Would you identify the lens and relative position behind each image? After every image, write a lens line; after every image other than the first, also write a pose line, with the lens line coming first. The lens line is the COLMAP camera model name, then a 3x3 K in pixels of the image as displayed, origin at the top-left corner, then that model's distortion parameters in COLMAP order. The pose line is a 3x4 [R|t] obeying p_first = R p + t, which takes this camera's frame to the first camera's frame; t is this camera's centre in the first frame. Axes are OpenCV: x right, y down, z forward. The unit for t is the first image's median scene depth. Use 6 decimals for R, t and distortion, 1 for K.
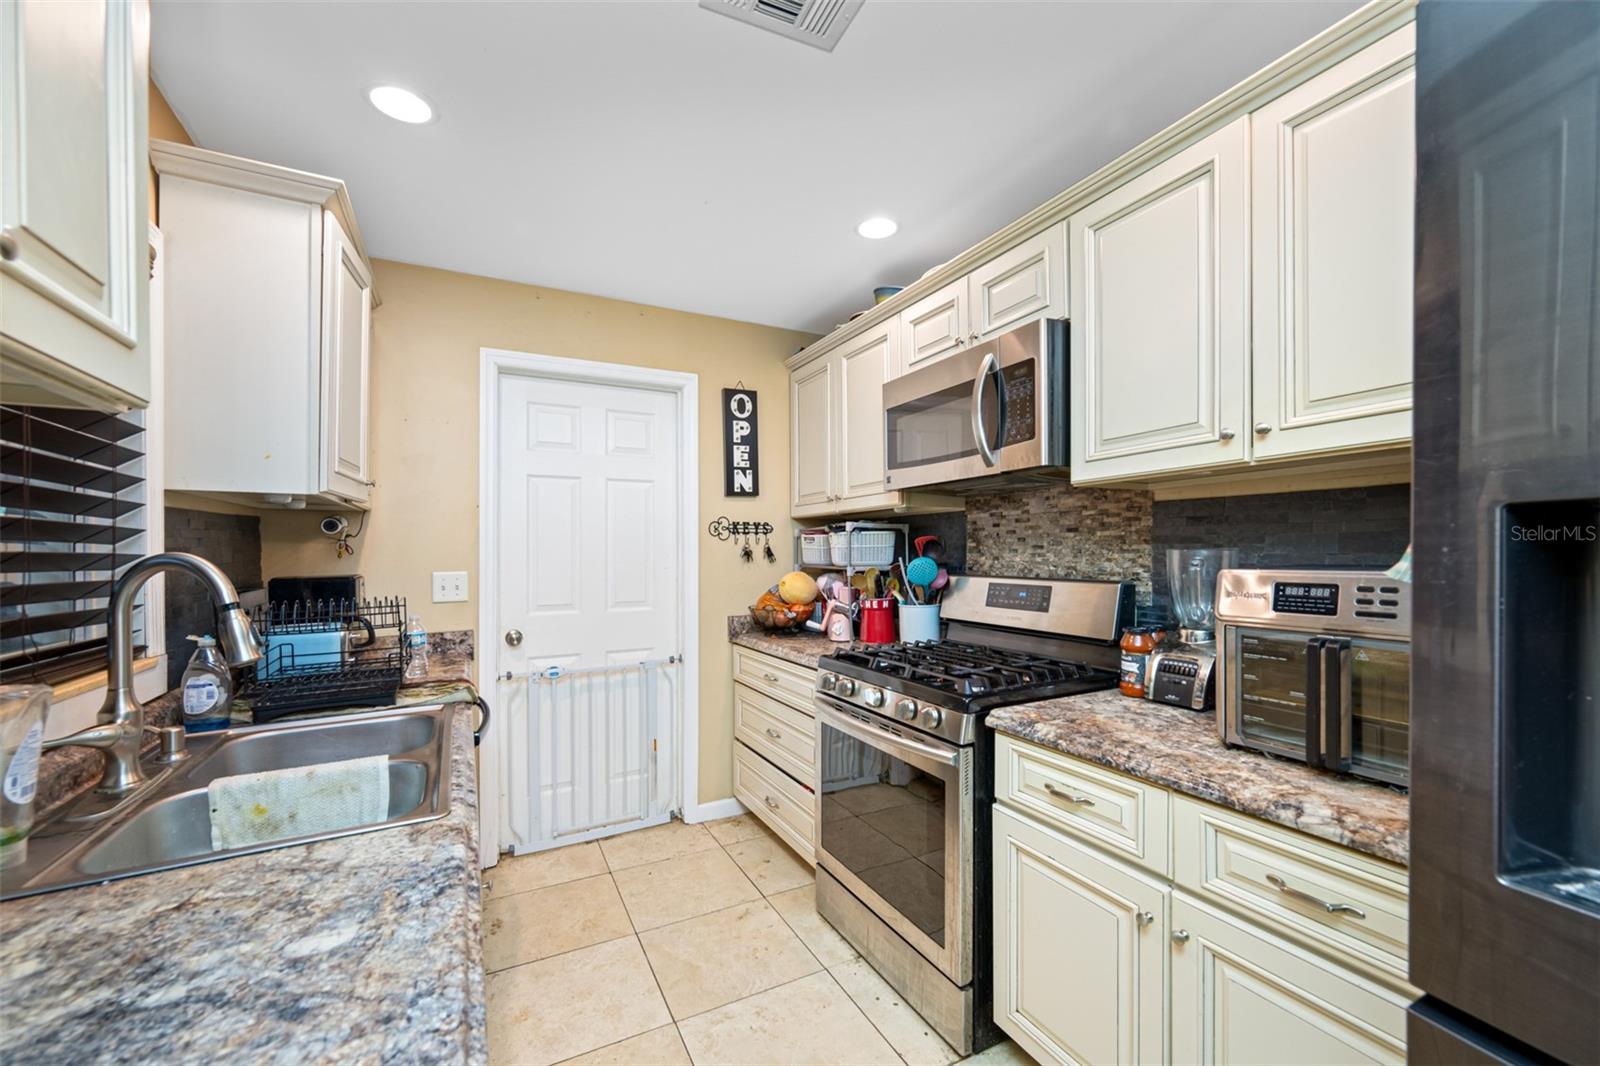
lens RADIAL K [[637.3, 0, 814.4], [0, 637.3, 534.0], [0, 0, 1]] dist [0.000939, -0.001431]
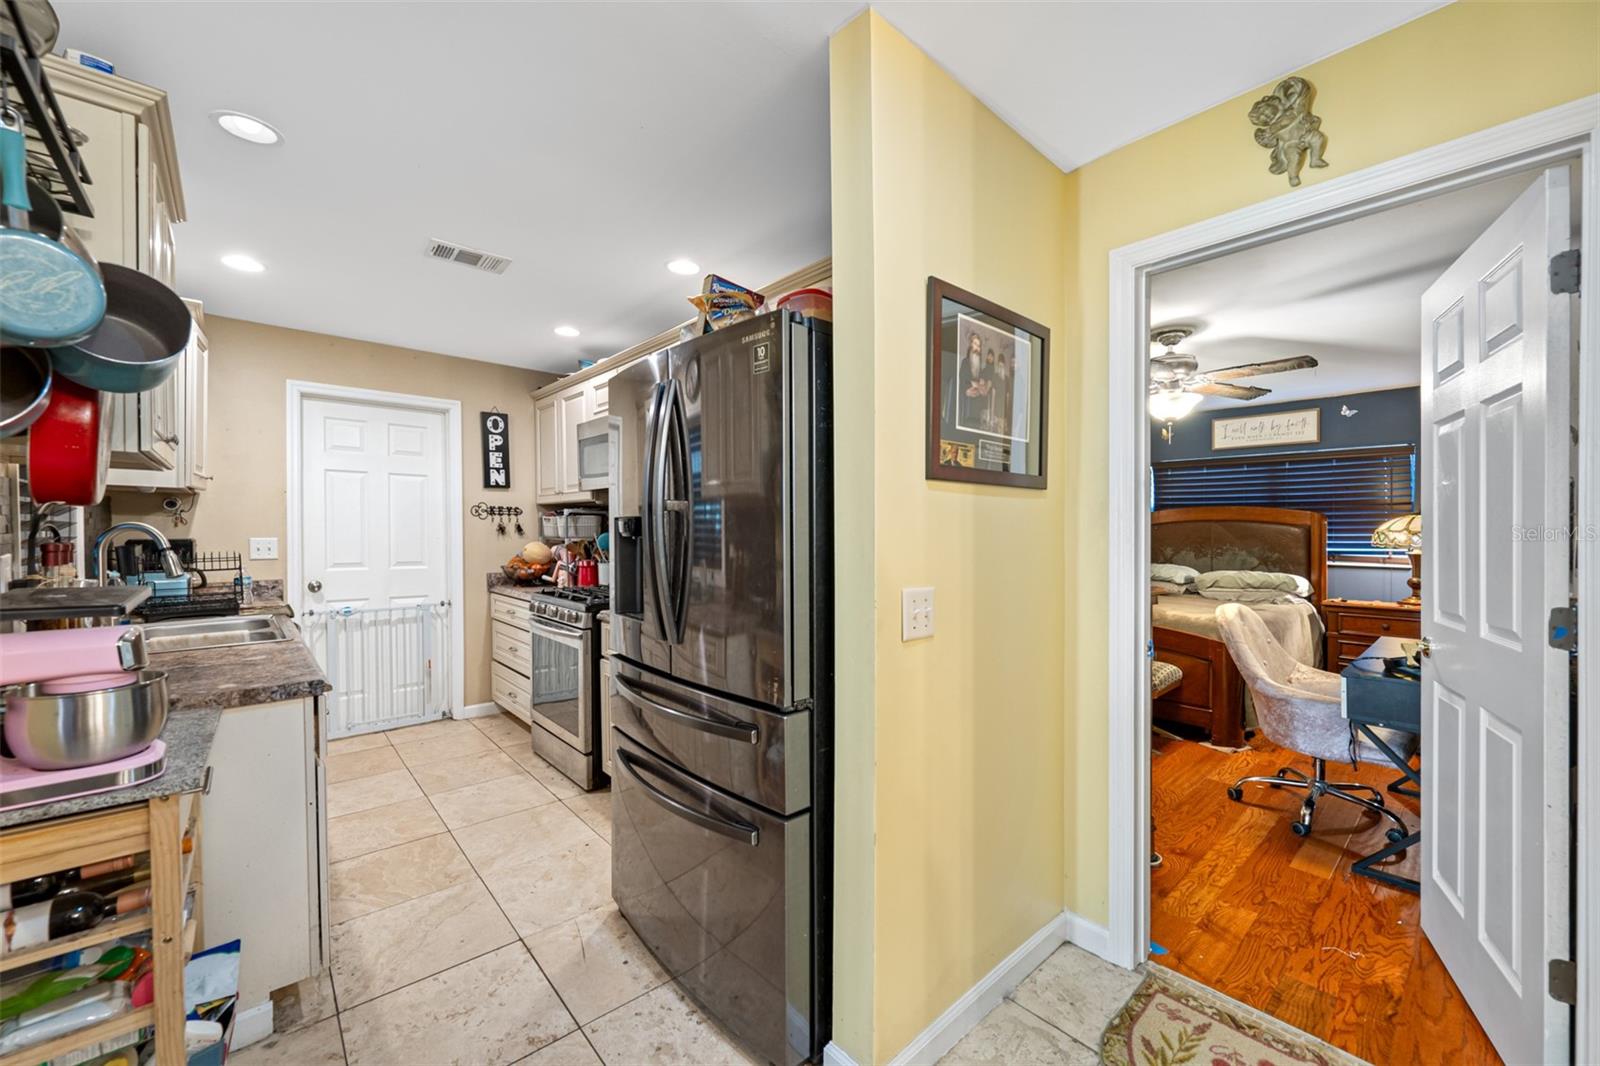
lens RADIAL K [[637.3, 0, 795.3], [0, 637.3, 543.2], [0, 0, 1]] dist [0.000939, -0.001431]
pose [[0.975547, 0.012464, 0.219438, 0.237302], [-0.022969, 0.998705, 0.045386, -0.017892], [-0.218588, -0.049316, 0.974570, -0.561216]]
